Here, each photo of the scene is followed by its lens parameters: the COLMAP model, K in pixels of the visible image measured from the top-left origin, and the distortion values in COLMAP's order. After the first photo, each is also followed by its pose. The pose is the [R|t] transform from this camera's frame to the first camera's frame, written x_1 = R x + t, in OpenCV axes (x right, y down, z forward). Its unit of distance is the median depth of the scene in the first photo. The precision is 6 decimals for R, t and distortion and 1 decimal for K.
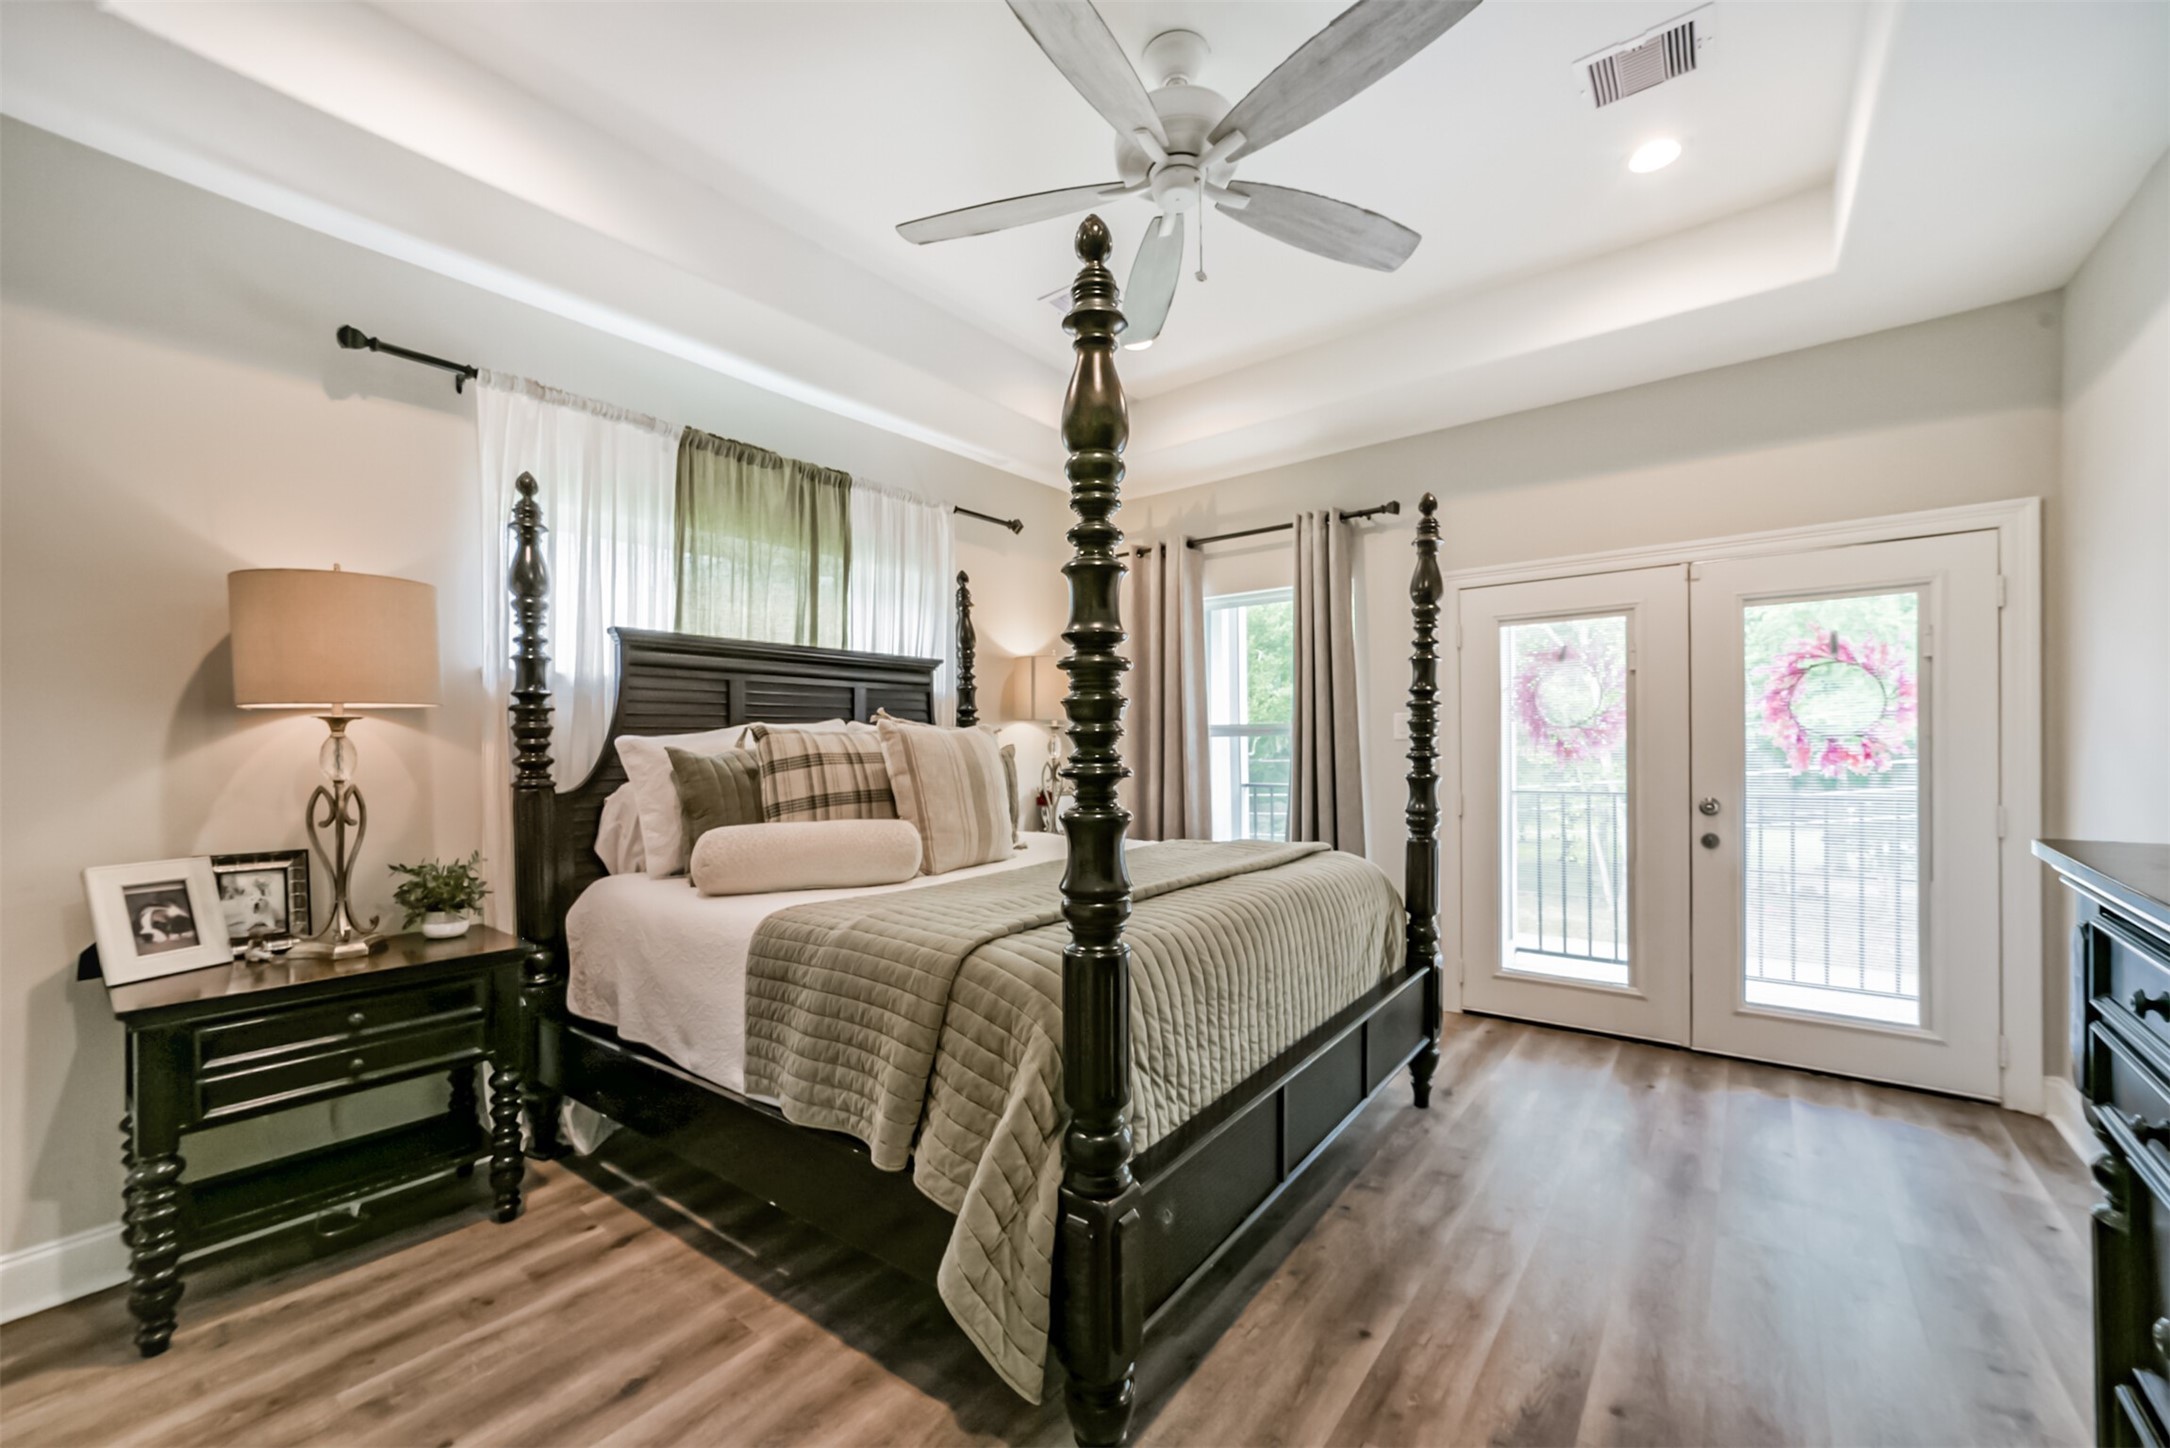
lens RADIAL K [[841.4, 0, 1089.9], [0, 841.4, 746.2], [0, 0, 1]] dist [-0.017192, 0.007614]
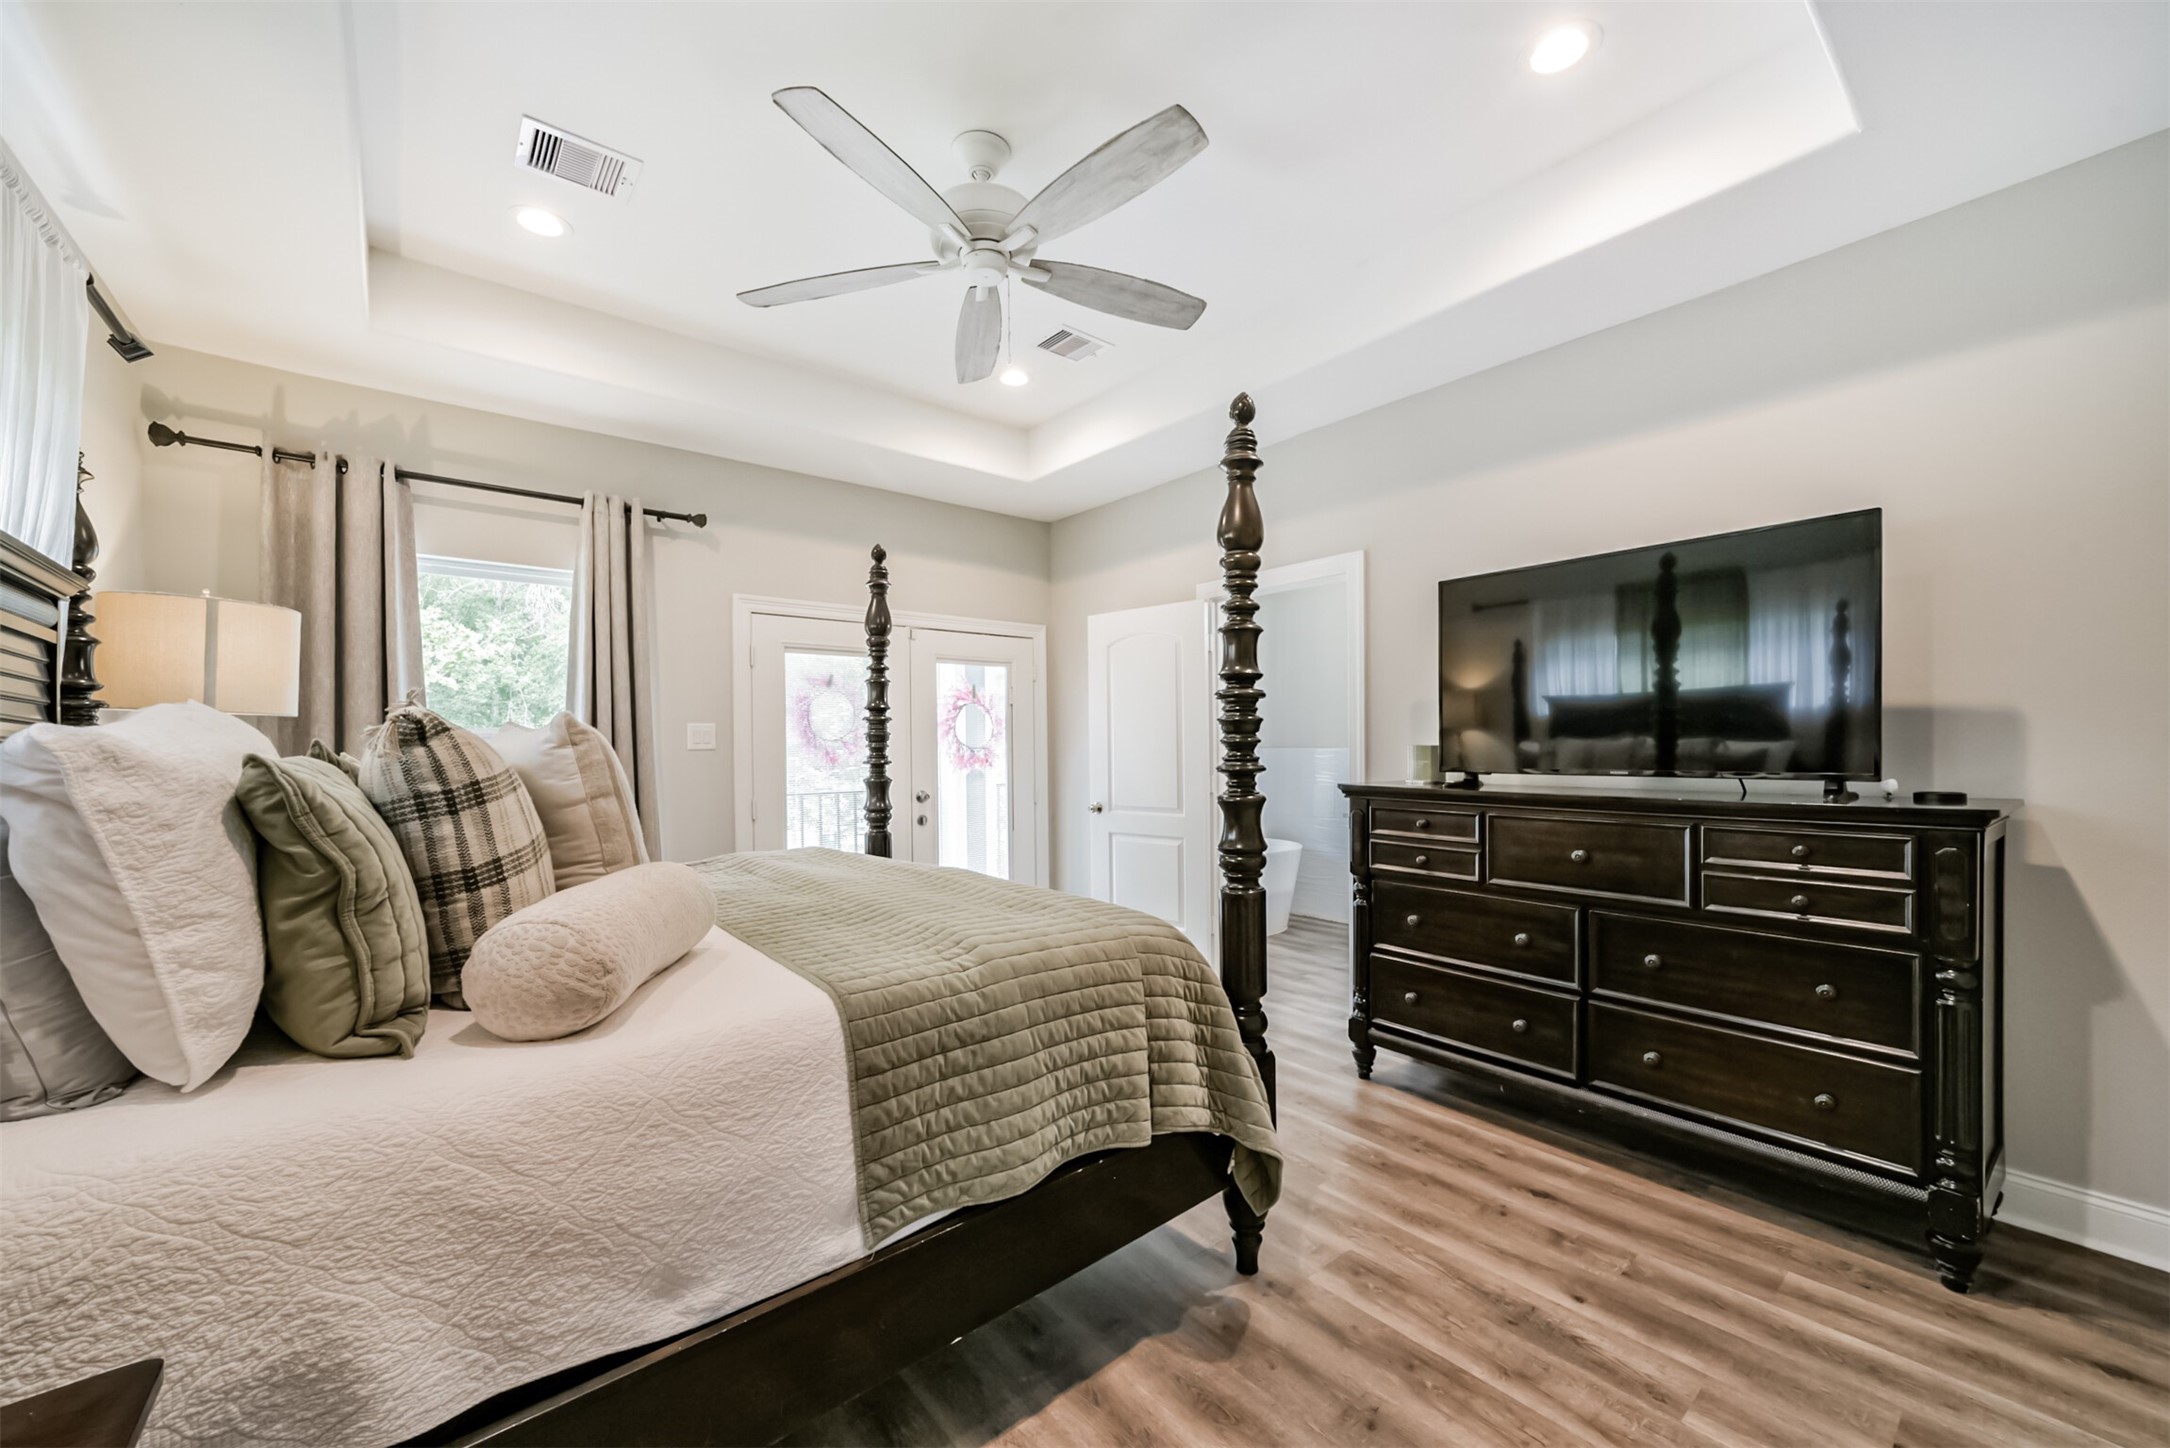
lens RADIAL K [[841.4, 0, 1092.1], [0, 841.4, 739.2], [0, 0, 1]] dist [-0.017192, 0.007614]
pose [[0.214855, 0.018276, 0.976475, -0.711071], [0.006642, 0.999774, -0.020174, 0.004146], [-0.976623, 0.010820, 0.214685, 0.448906]]
